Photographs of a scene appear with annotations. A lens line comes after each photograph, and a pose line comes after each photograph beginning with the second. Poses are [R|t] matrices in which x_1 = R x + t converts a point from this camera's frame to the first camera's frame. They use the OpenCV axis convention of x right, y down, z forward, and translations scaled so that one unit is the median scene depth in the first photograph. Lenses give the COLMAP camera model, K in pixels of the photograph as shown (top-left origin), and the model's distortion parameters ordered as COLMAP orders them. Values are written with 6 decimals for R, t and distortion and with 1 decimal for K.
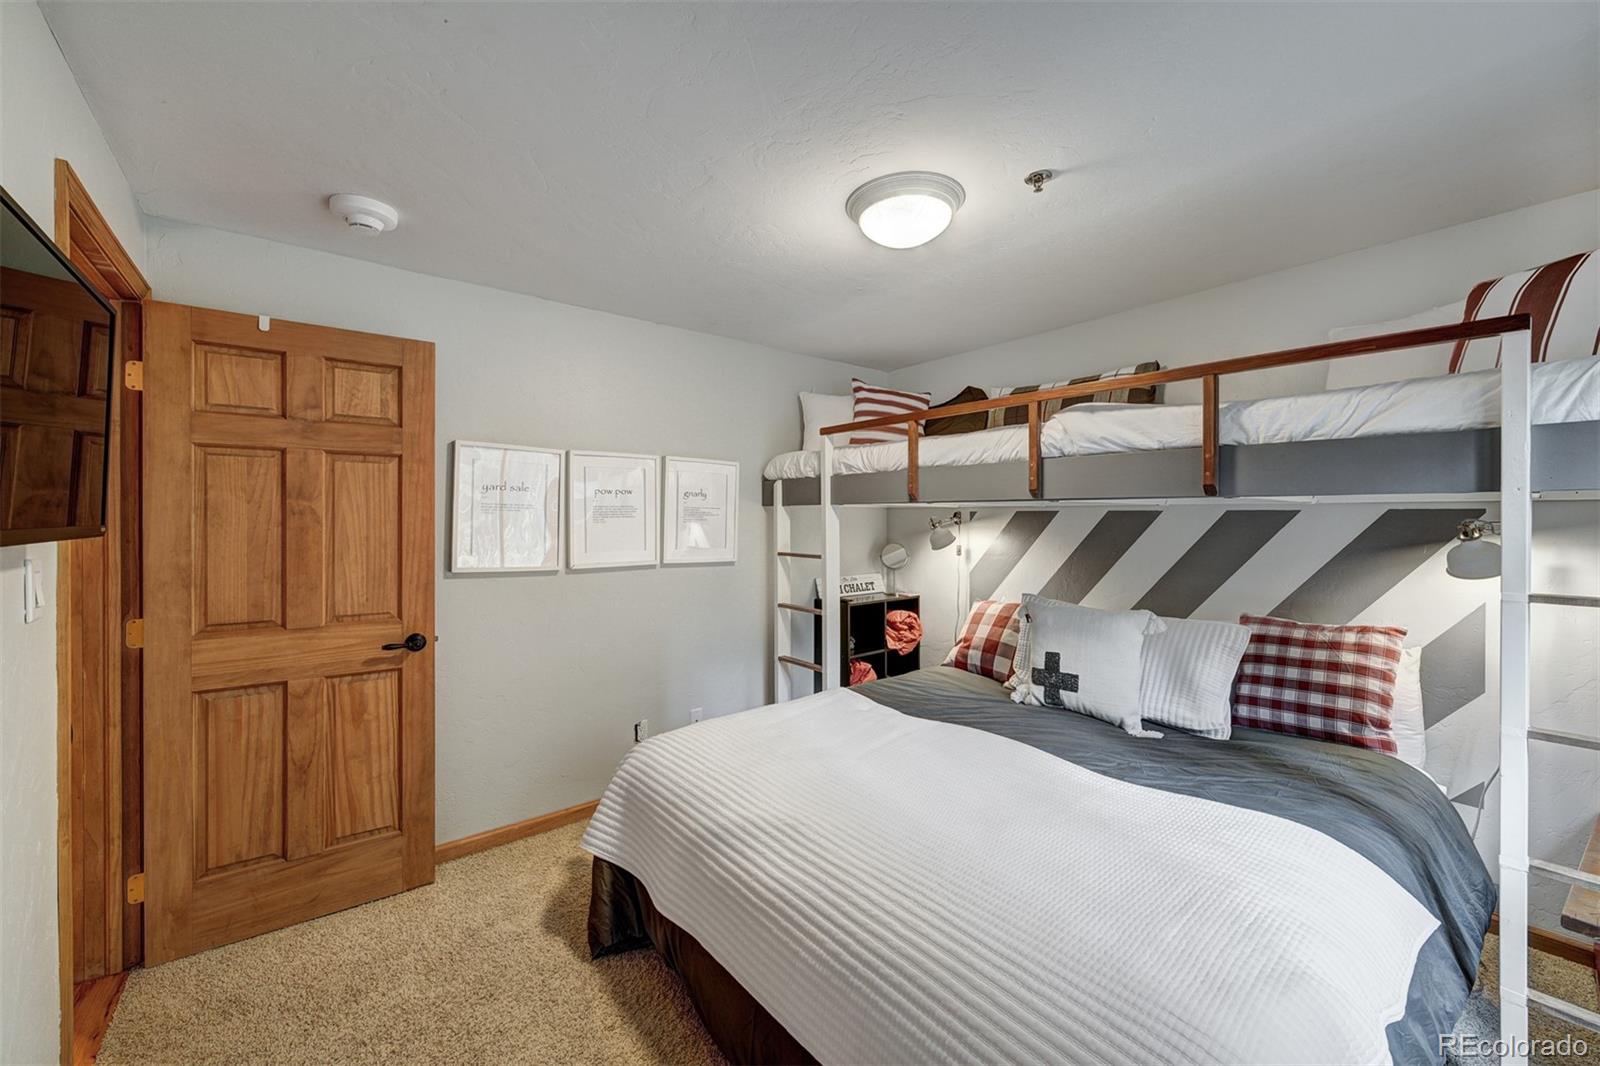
lens RADIAL K [[642.3, 0, 837.4], [0, 642.3, 520.4], [0, 0, 1]] dist [-0.008469, 0.001919]
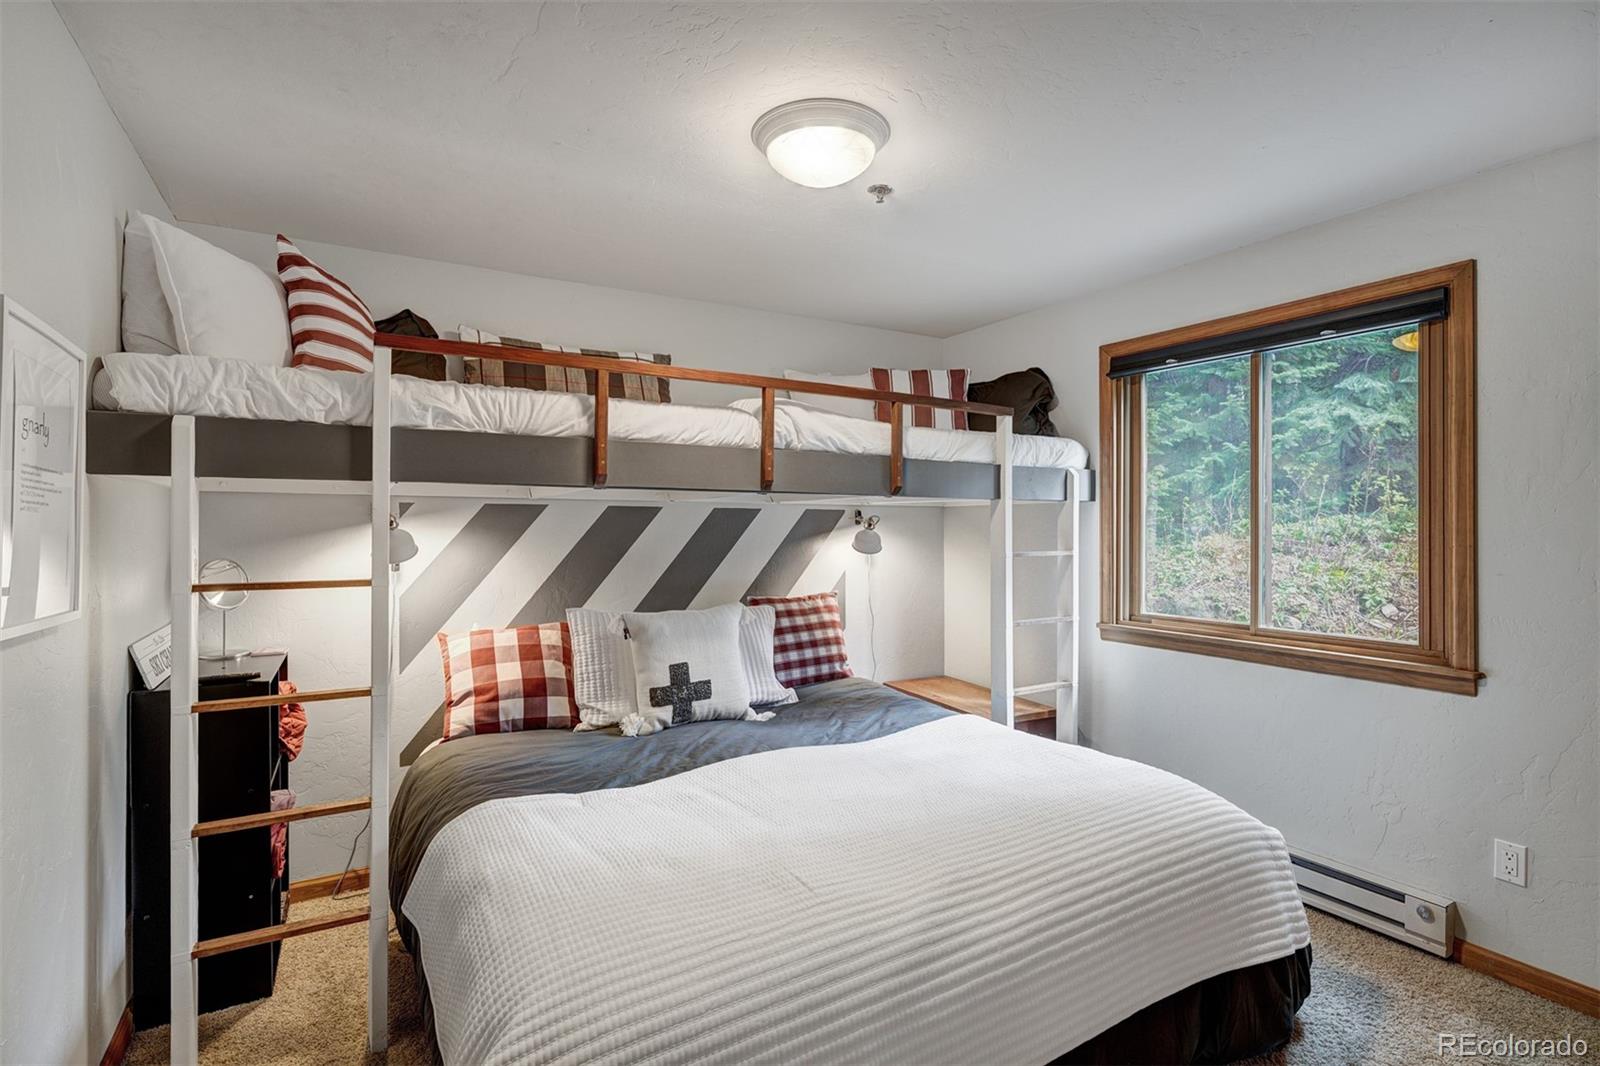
lens RADIAL K [[763.8, 0, 803.7], [0, 763.8, 523.2], [0, 0, 1]] dist [0.004022, -0.004962]
pose [[0.149366, -0.000308, 0.988782, -0.702426], [0.003965, 0.999992, -0.000287, 0.013079], [-0.988774, 0.003964, 0.149366, 0.688650]]
